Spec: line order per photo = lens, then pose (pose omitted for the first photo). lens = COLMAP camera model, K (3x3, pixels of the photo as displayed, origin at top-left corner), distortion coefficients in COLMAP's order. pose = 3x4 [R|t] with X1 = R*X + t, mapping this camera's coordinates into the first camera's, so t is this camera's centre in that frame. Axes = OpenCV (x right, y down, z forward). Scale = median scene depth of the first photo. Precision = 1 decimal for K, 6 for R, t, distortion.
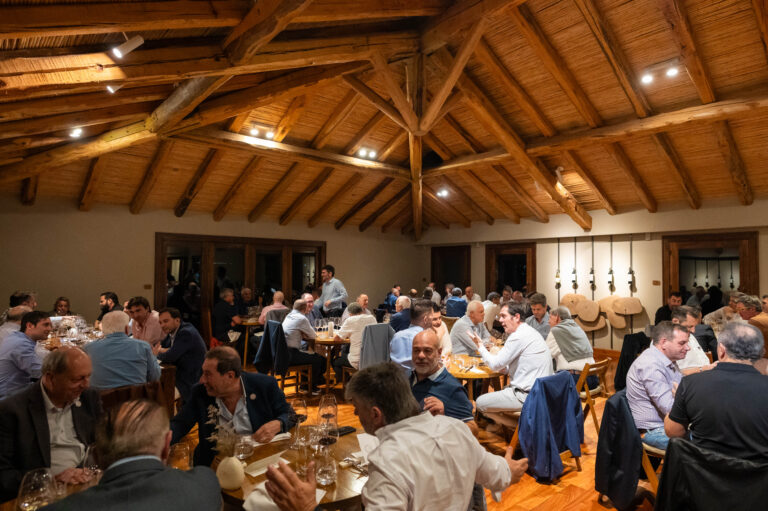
lens RADIAL K [[445.9, 0, 384.0], [0, 445.9, 255.5], [0, 0, 1]] dist [0.001099, 0.001944]
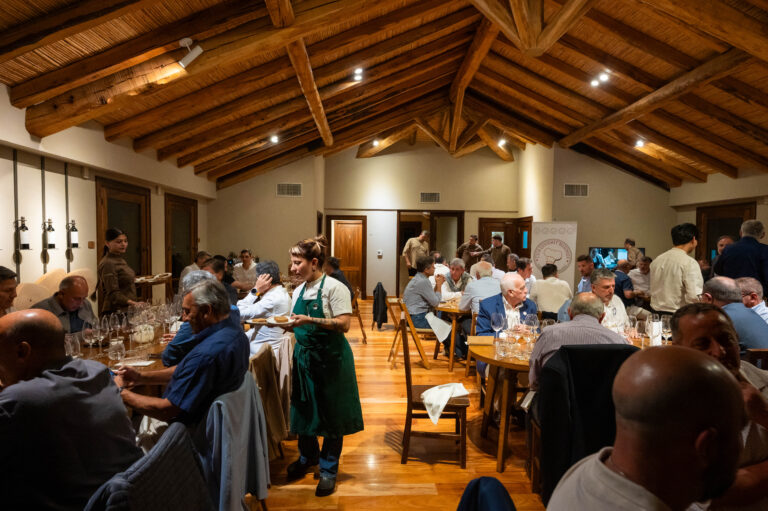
lens RADIAL K [[445.9, 0, 384.0], [0, 445.9, 255.5], [0, 0, 1]] dist [0.001099, 0.001944]
pose [[-0.766528, -0.036932, 0.641148, -0.150239], [-0.040649, 0.999133, 0.008955, 0.051362], [-0.640923, -0.019198, -0.767365, 1.191460]]
